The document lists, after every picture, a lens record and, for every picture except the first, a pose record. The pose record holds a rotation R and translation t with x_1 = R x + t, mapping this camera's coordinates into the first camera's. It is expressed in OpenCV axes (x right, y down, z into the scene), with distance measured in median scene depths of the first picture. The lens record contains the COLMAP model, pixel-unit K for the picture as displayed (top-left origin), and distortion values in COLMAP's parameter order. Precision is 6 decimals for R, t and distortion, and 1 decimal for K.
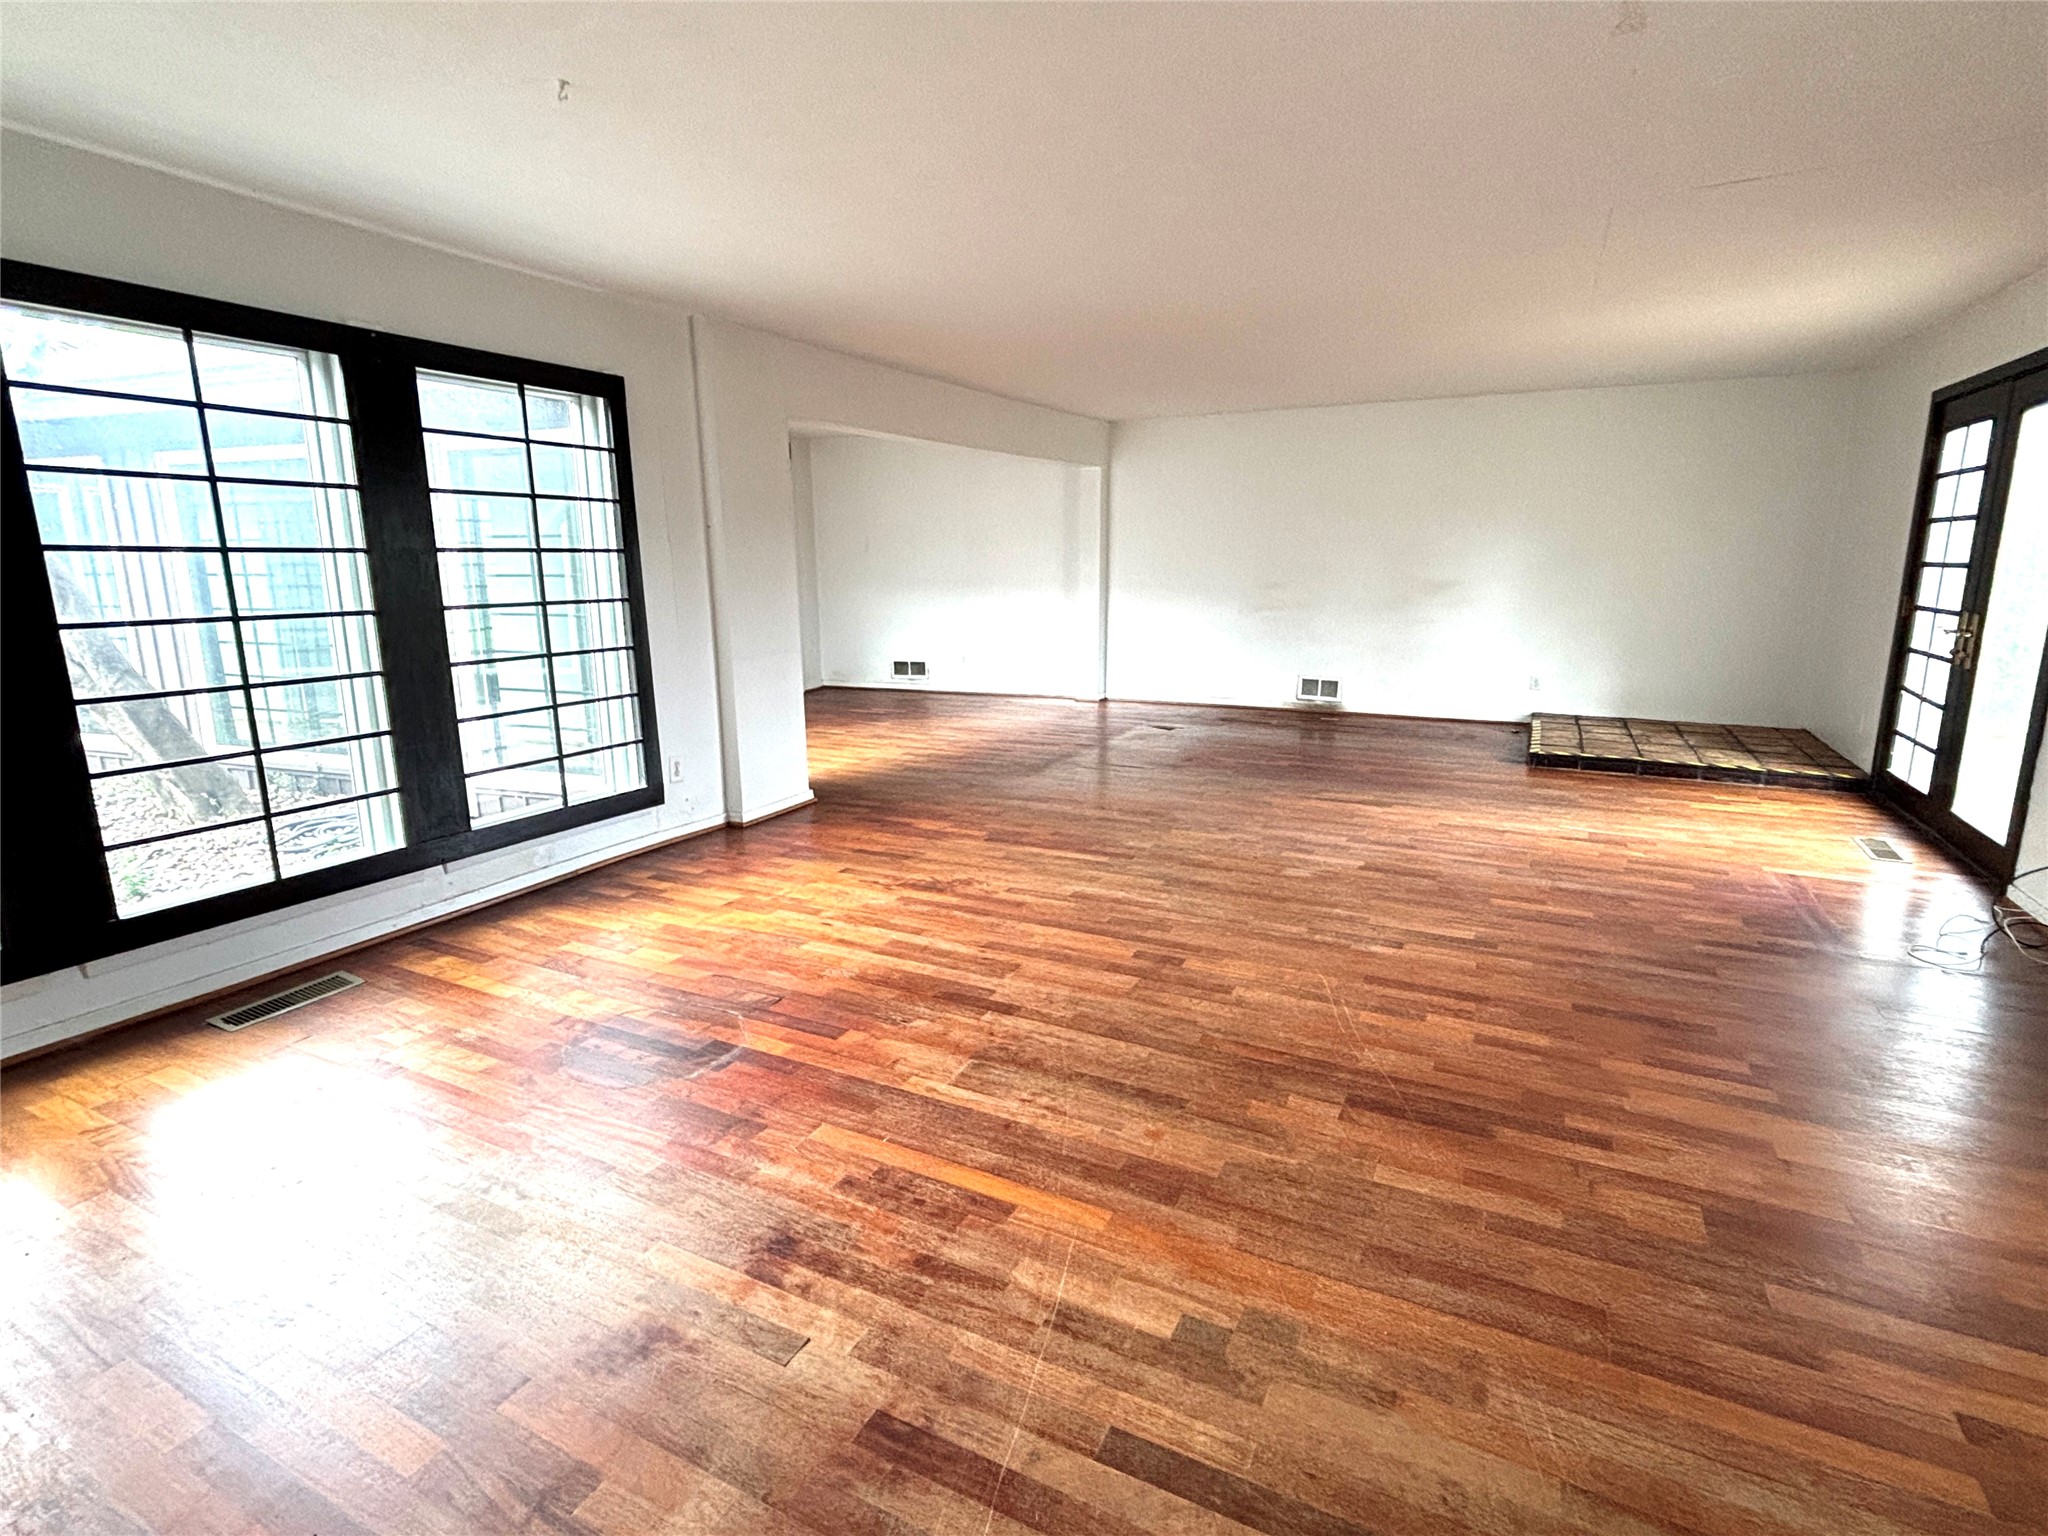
lens RADIAL K [[1013.8, 0, 975.2], [0, 1013.8, 783.0], [0, 0, 1]] dist [0.004934, -0.002458]
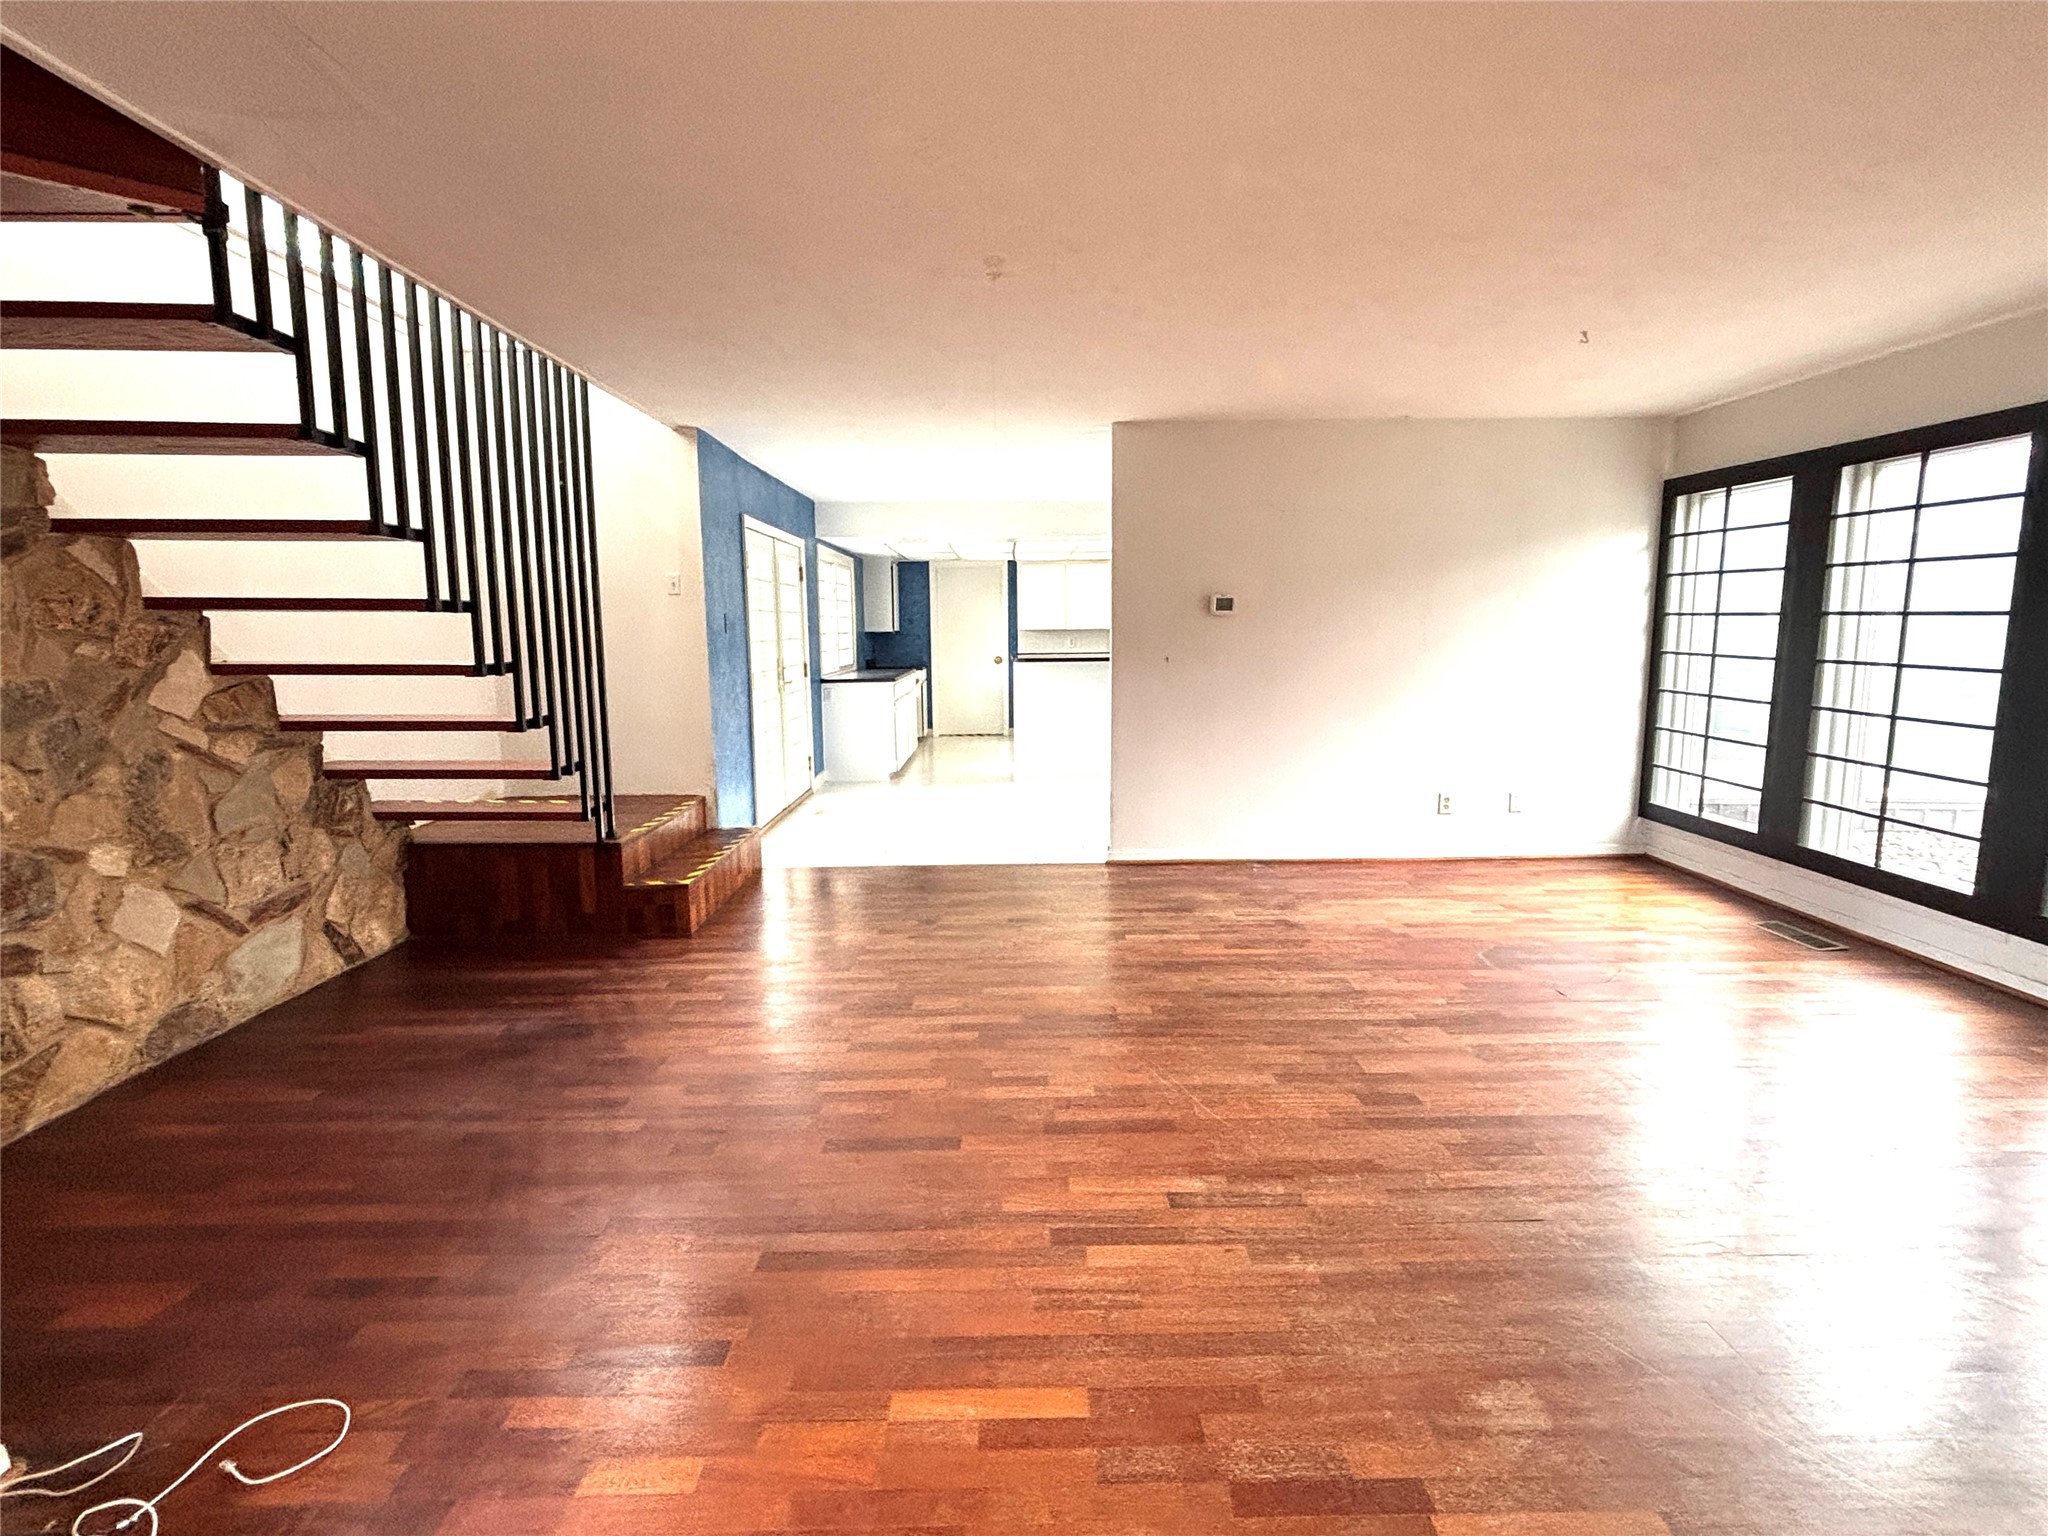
lens RADIAL K [[1096.1, 0, 1013.4], [0, 1096.1, 763.7], [0, 0, 1]] dist [0.056162, 0.001008]
pose [[-0.870918, 0.075609, -0.485577, 0.920750], [-0.100206, 0.940010, 0.326097, -0.376162], [0.481103, 0.332662, -0.811095, 1.573121]]
